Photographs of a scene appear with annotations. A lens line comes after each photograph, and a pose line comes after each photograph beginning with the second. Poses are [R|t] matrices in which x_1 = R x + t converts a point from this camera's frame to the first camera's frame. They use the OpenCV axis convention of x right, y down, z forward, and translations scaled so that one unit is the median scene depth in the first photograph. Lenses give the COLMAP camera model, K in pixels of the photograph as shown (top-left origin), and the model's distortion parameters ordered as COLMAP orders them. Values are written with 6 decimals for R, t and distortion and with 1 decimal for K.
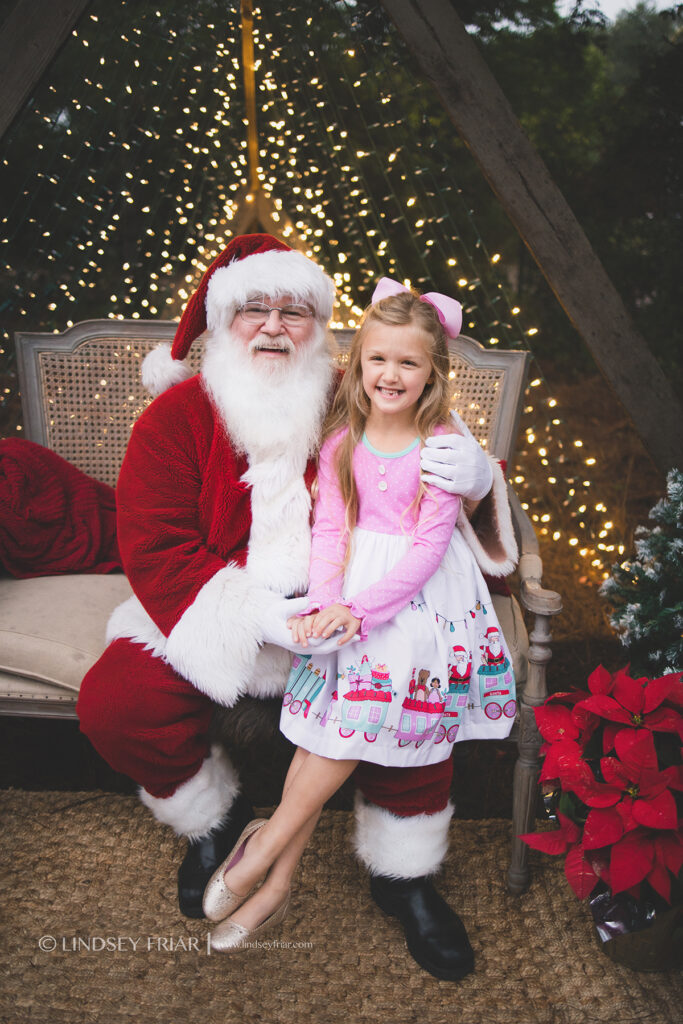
lens RADIAL K [[1042.1, 0, 339.1], [0, 1042.1, 509.2], [0, 0, 1]] dist [-0.059814, 0.000000]
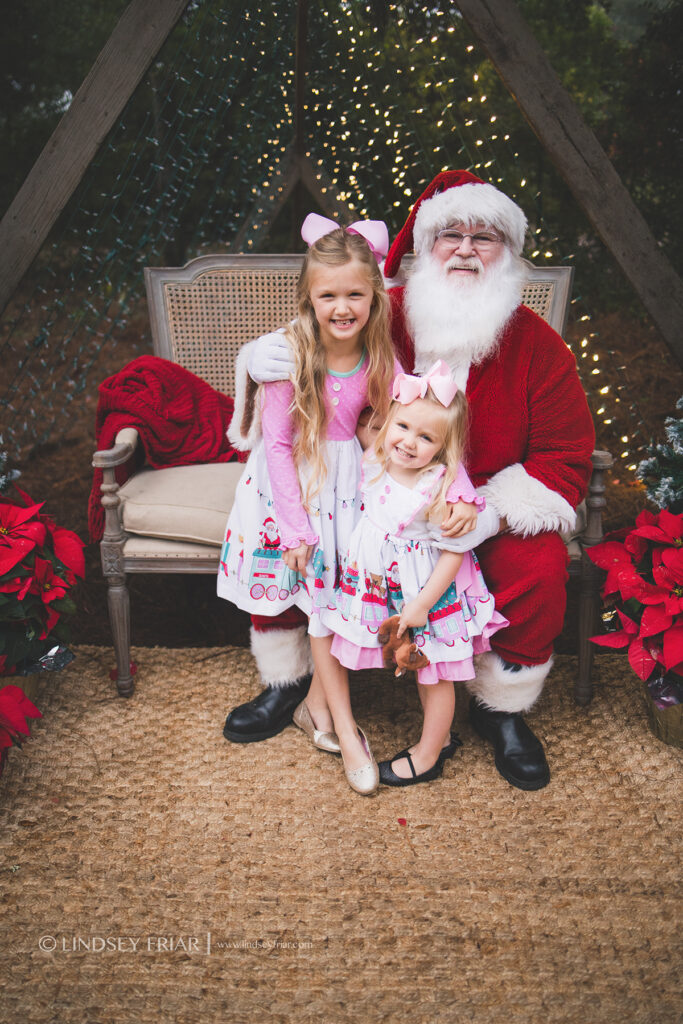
lens RADIAL K [[1042.1, 0, 341.3], [0, 1042.1, 509.8], [0, 0, 1]] dist [-0.059814, 0.000000]
pose [[0.999202, -0.038938, -0.008899, -0.084398], [0.039136, 0.998963, 0.023269, 0.089186], [0.007984, -0.023598, 0.999690, -0.203847]]
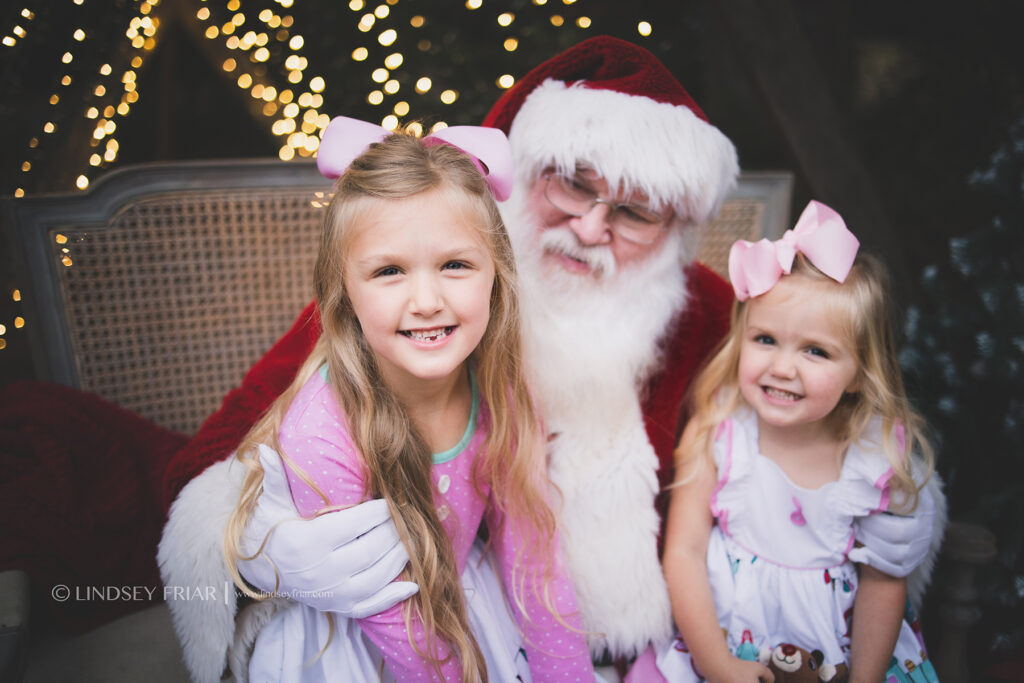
lens RADIAL K [[1042.1, 0, 509.4], [0, 1042.1, 342.7], [0, 0, 1]] dist [-0.059814, 0.000000]
pose [[0.943579, -0.115427, 0.310381, -0.231736], [0.108840, 0.993313, 0.038522, -0.082126], [-0.312751, -0.002566, 0.949832, 0.373184]]
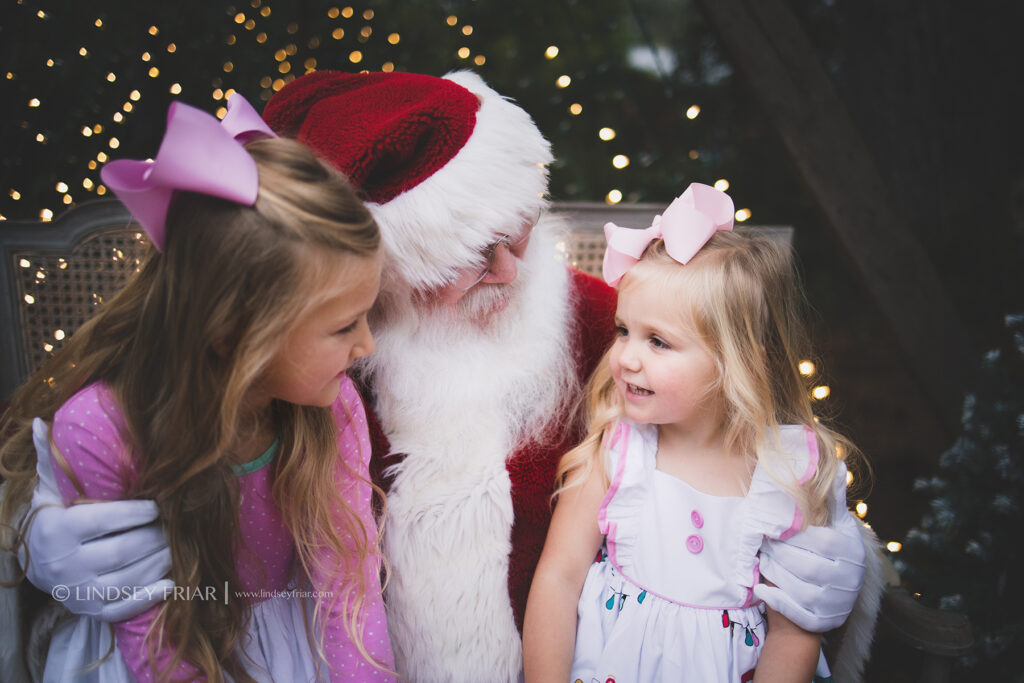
lens RADIAL K [[1042.1, 0, 512.7], [0, 1042.1, 338.4], [0, 0, 1]] dist [-0.059814, 0.000000]
pose [[0.988550, -0.042860, 0.144678, -0.090612], [0.059369, 0.991956, -0.111793, -0.017910], [-0.138723, 0.119102, 0.983143, 0.376278]]
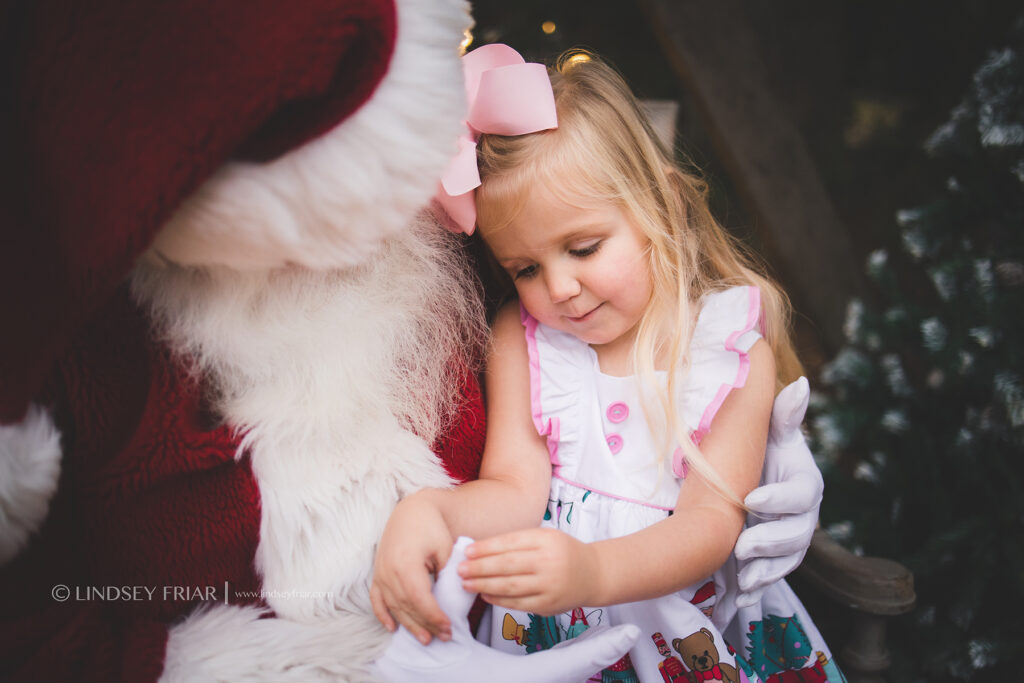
lens RADIAL K [[1042.1, 0, 504.7], [0, 1042.1, 354.5], [0, 0, 1]] dist [-0.059814, 0.000000]
pose [[0.952206, -0.081281, 0.294444, -0.076136], [0.088037, 0.996070, -0.009740, -0.020596], [-0.292495, 0.035196, 0.955619, 0.492043]]
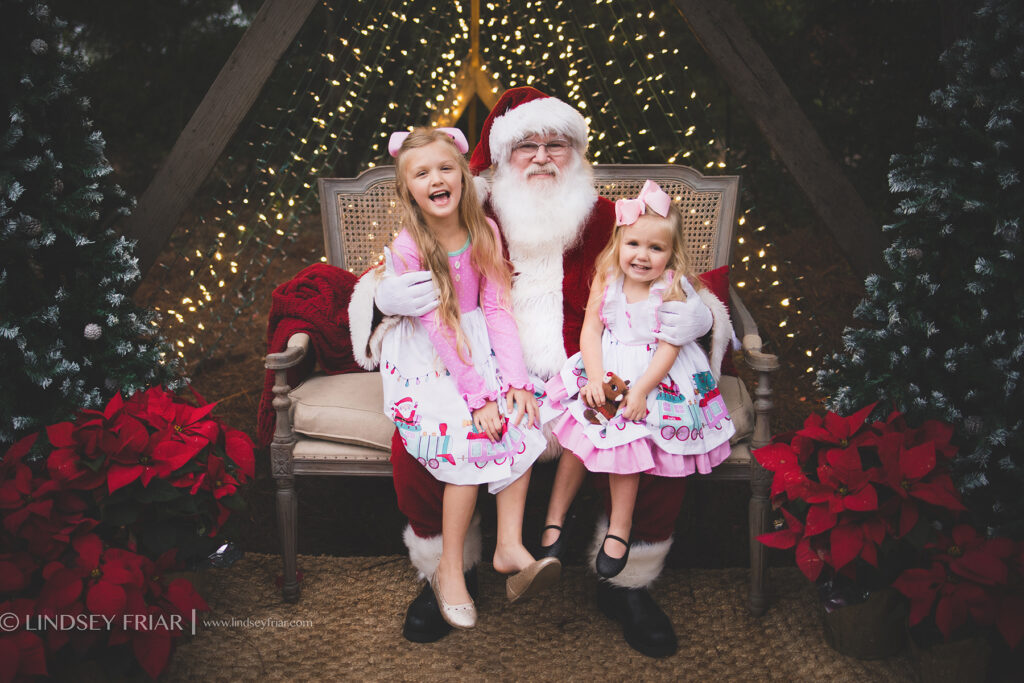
lens RADIAL K [[1159.2, 0, 468.4], [0, 1159.2, 306.9], [0, 0, 1]] dist [-0.051780, 0.000000]
pose [[0.997877, -0.038347, -0.052635, -0.068866], [0.032740, 0.994086, -0.103543, 0.127108], [0.056294, 0.101600, 0.993231, -0.335759]]
